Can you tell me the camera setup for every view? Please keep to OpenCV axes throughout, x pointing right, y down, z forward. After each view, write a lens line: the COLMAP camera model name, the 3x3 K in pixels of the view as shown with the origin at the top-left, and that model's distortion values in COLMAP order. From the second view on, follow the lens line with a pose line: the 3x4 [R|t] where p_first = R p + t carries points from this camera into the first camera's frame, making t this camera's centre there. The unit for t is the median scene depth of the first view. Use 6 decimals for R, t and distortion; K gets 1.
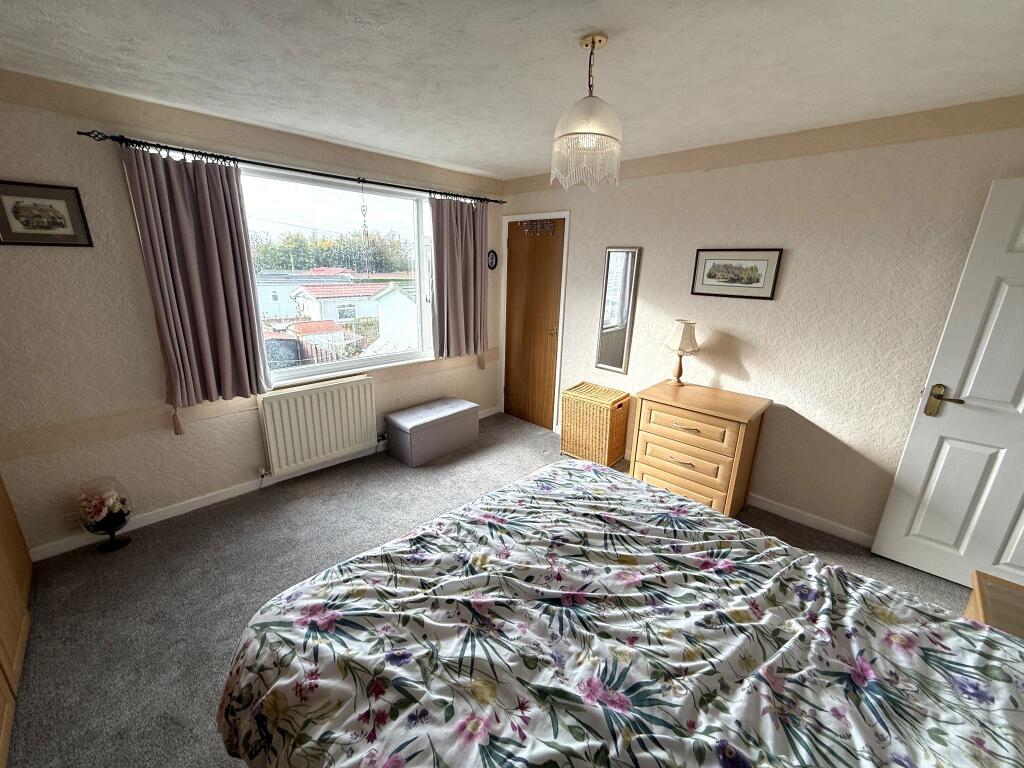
lens RADIAL K [[405.7, 0, 507.0], [0, 405.7, 385.3], [0, 0, 1]] dist [-0.001671, 0.000467]
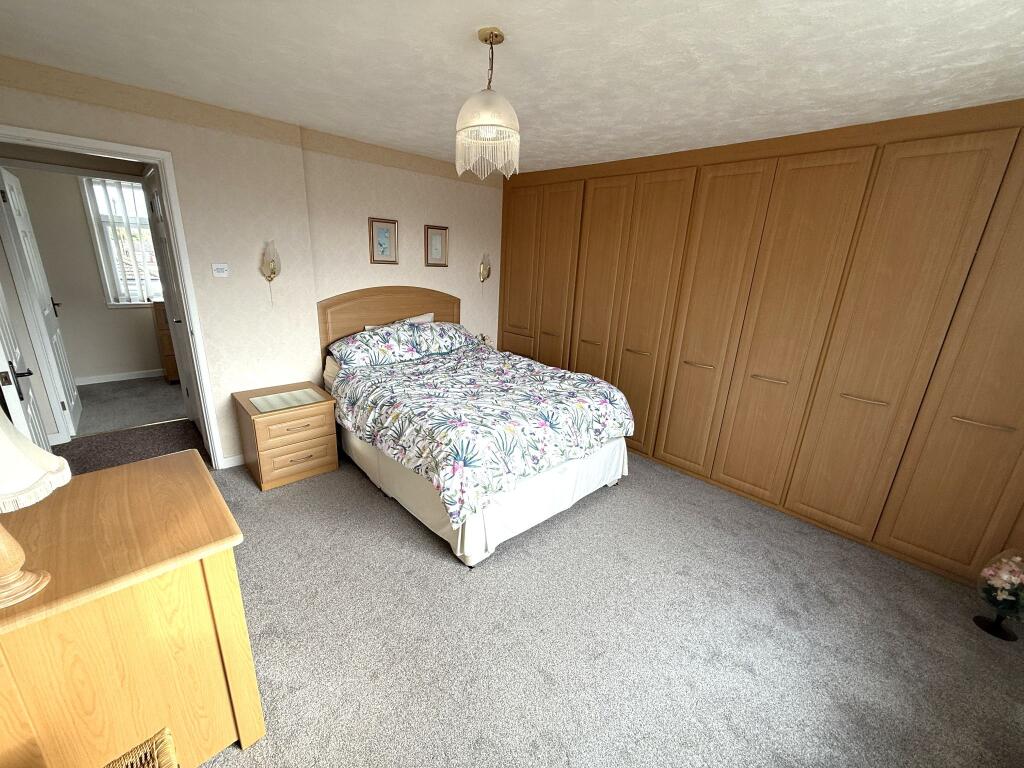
lens RADIAL K [[405.7, 0, 506.2], [0, 405.7, 383.2], [0, 0, 1]] dist [-0.001671, 0.000467]
pose [[-0.996912, -0.078235, 0.006775, 0.099943], [-0.061458, 0.831010, 0.552852, -0.685671], [-0.048883, 0.550729, -0.833252, 2.389018]]
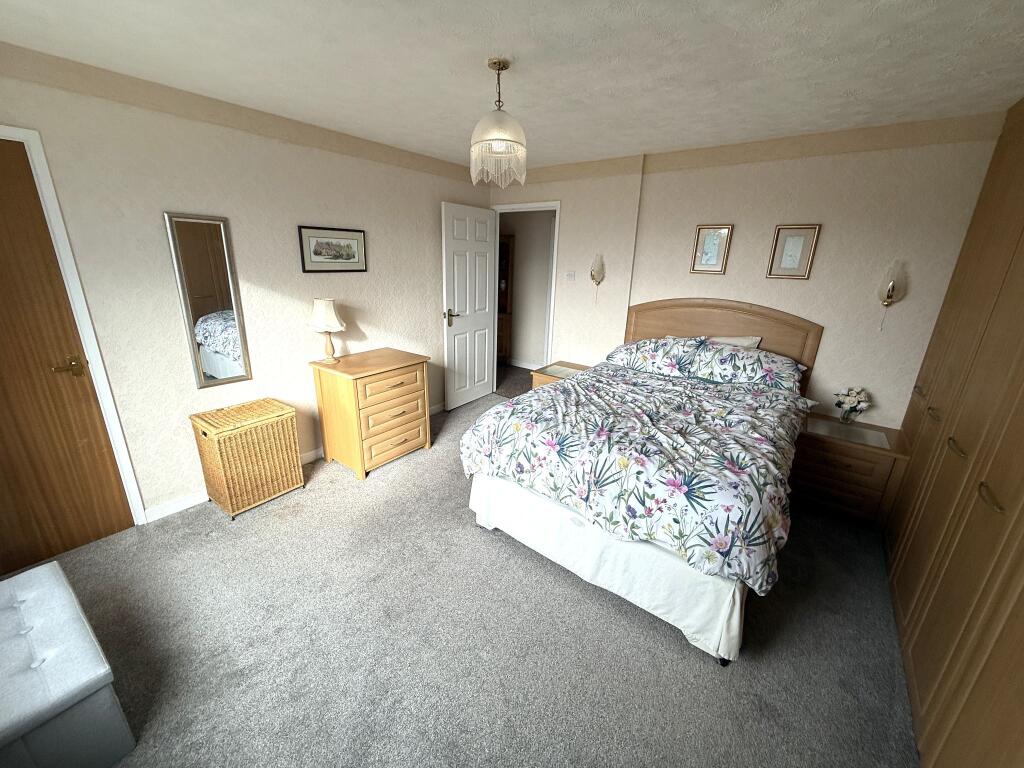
lens RADIAL K [[405.7, 0, 509.8], [0, 405.7, 382.8], [0, 0, 1]] dist [-0.001671, 0.000467]
pose [[-0.122107, -0.322862, 0.938536, -1.255523], [0.256012, 0.903367, 0.344072, -0.394111], [-0.958931, 0.282290, -0.027651, 1.274386]]
